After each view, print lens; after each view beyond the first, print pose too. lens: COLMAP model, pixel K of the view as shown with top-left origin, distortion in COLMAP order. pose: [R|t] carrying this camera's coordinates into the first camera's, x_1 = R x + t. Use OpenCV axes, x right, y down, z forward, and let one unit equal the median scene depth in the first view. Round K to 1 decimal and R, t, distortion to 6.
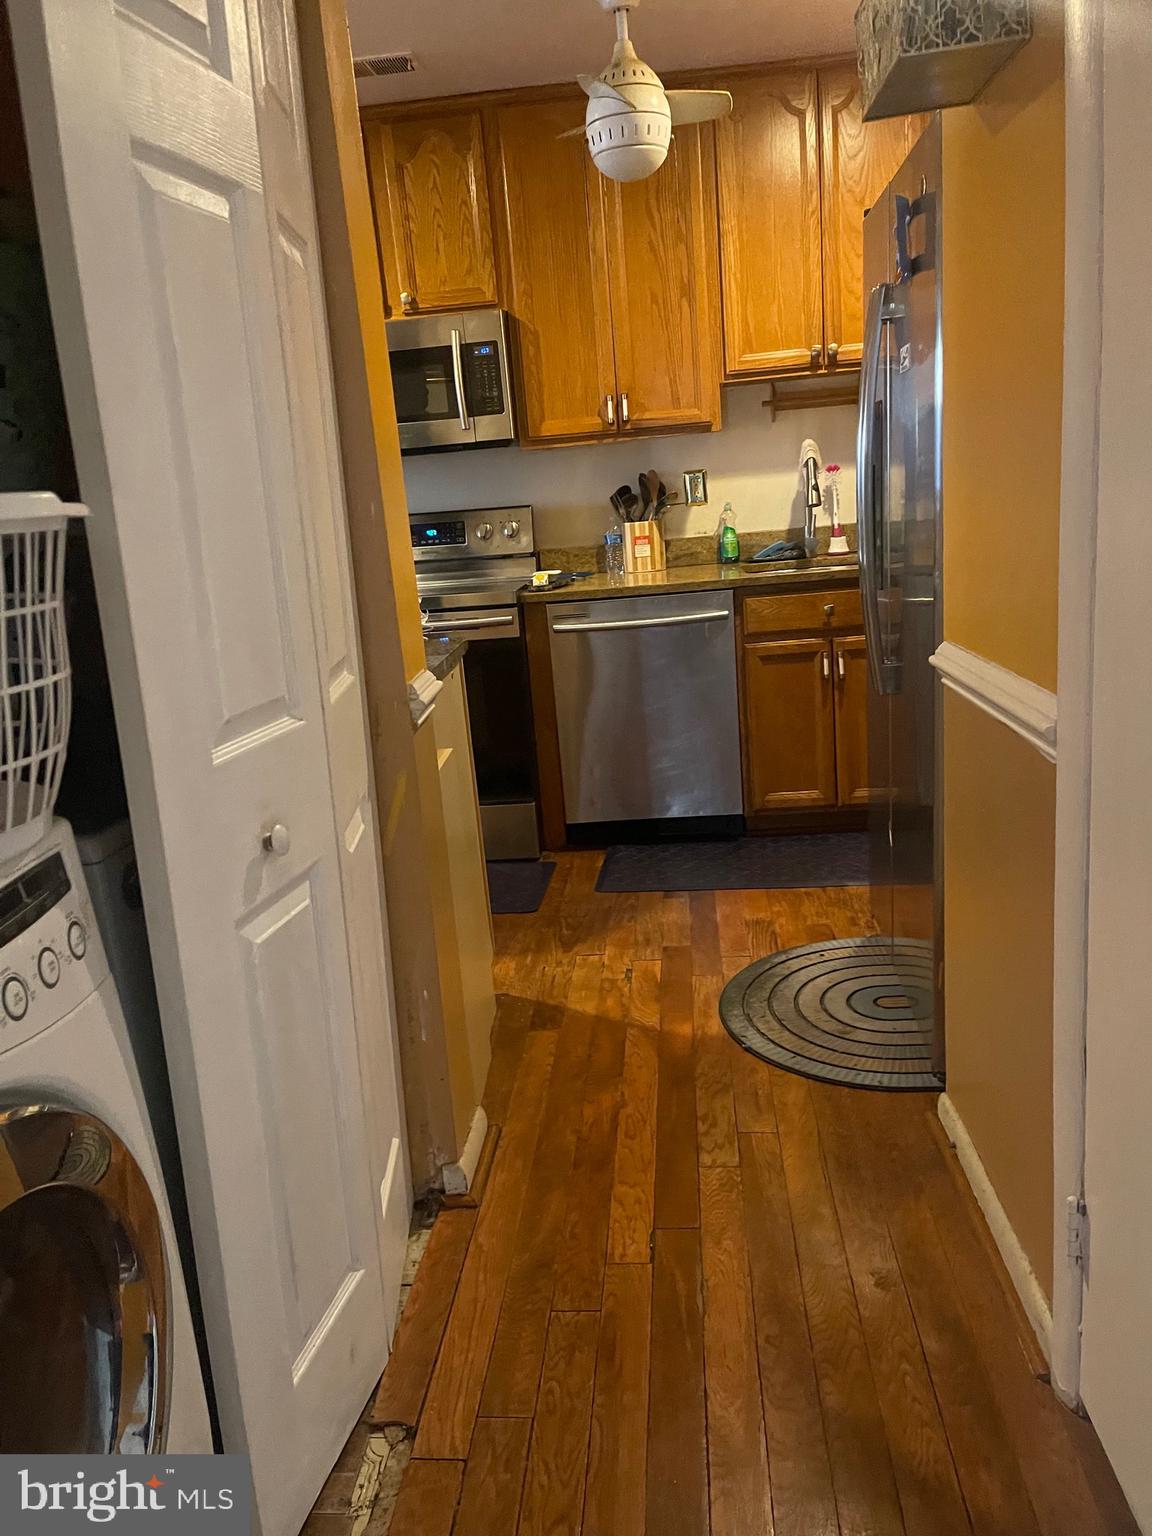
lens RADIAL K [[1139.5, 0, 567.1], [0, 1139.5, 782.5], [0, 0, 1]] dist [0.002836, -0.007338]
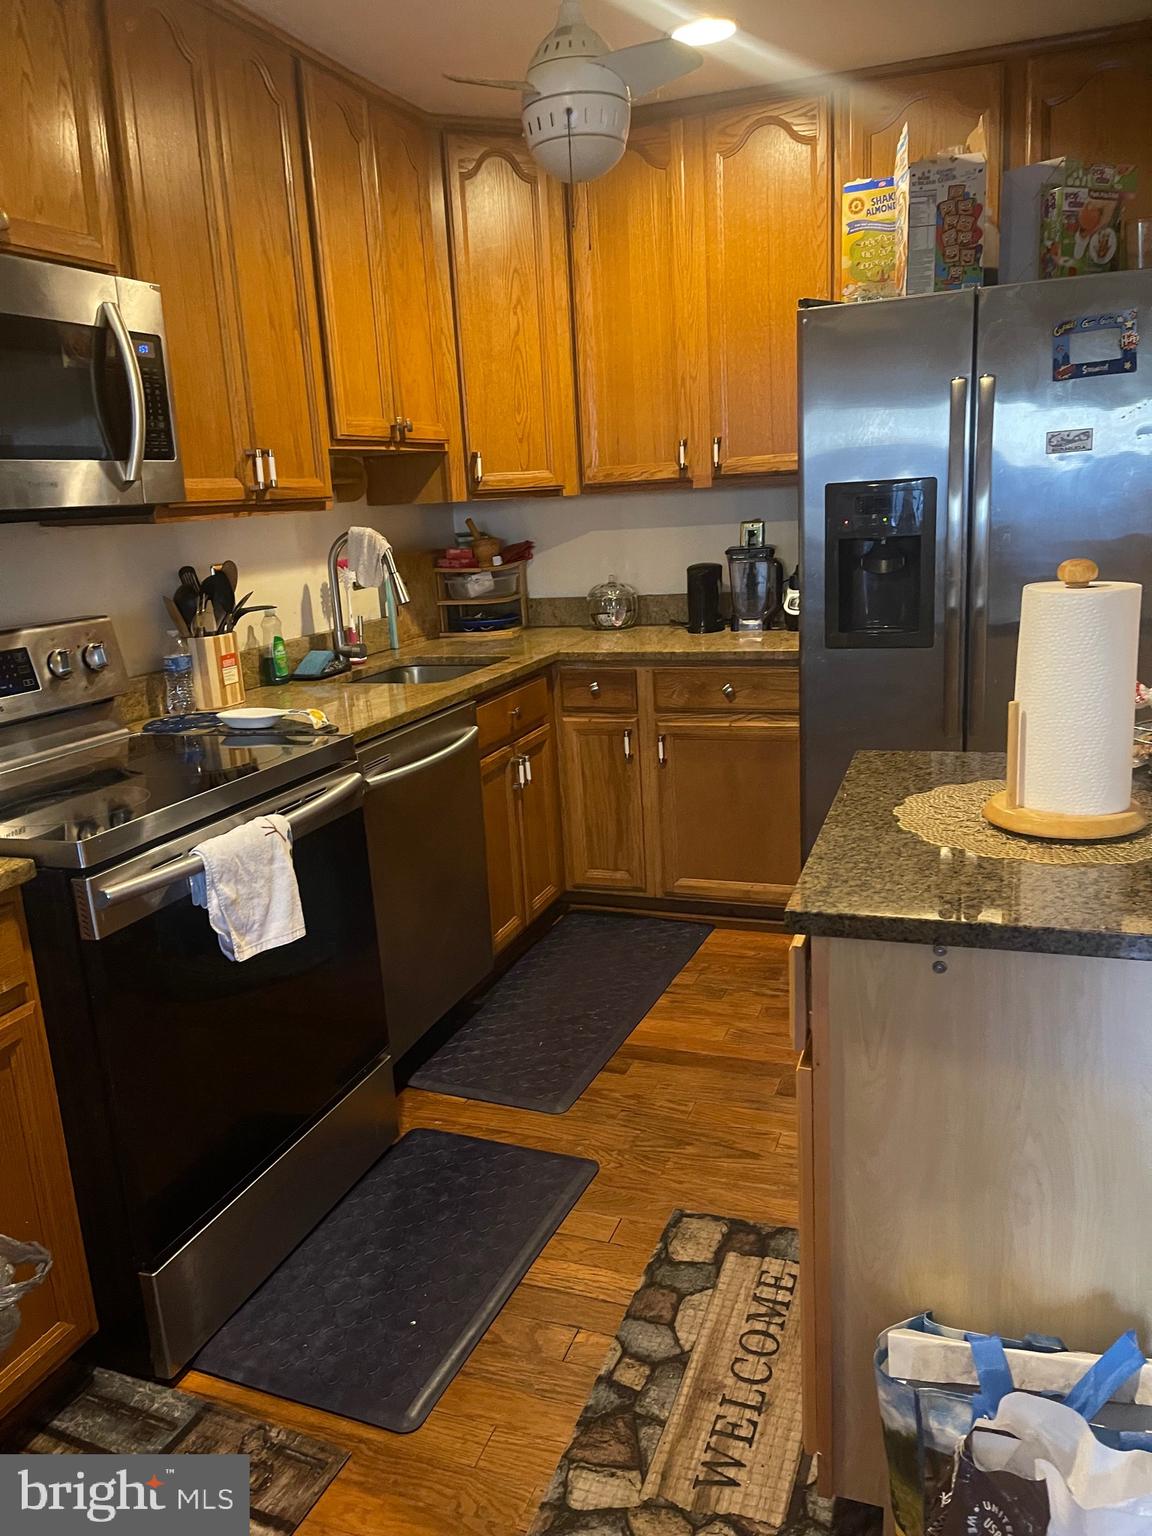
lens RADIAL K [[1152.8, 0, 580.0], [0, 1152.8, 761.5], [0, 0, 1]] dist [0.071140, -0.098933]
pose [[0.280403, -0.152045, 0.947764, -0.587633], [0.279101, 0.957629, 0.071053, -0.155322], [-0.918410, 0.244599, 0.310958, 0.647311]]
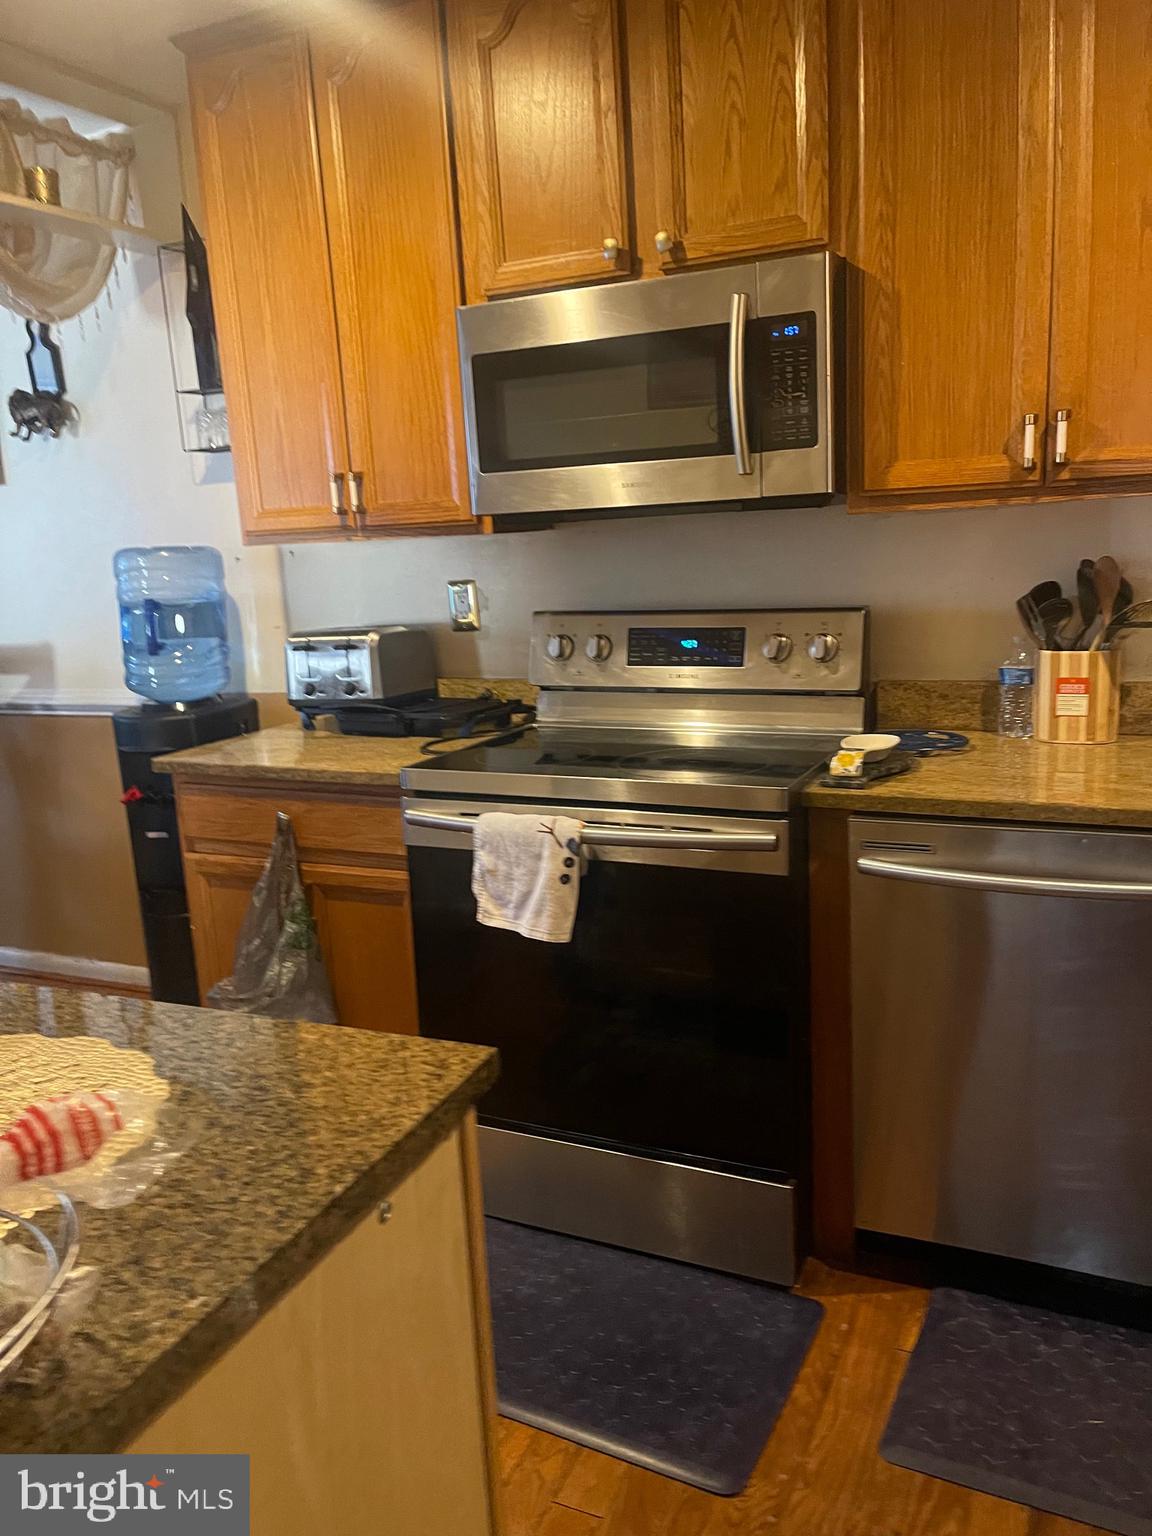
lens RADIAL K [[1152.8, 0, 581.1], [0, 1152.8, 756.6], [0, 0, 1]] dist [0.071140, -0.098933]
pose [[0.939599, 0.102554, -0.326552, 0.033500], [-0.117786, 0.992668, -0.027160, -0.148518], [0.321372, 0.063983, 0.944789, 0.449749]]
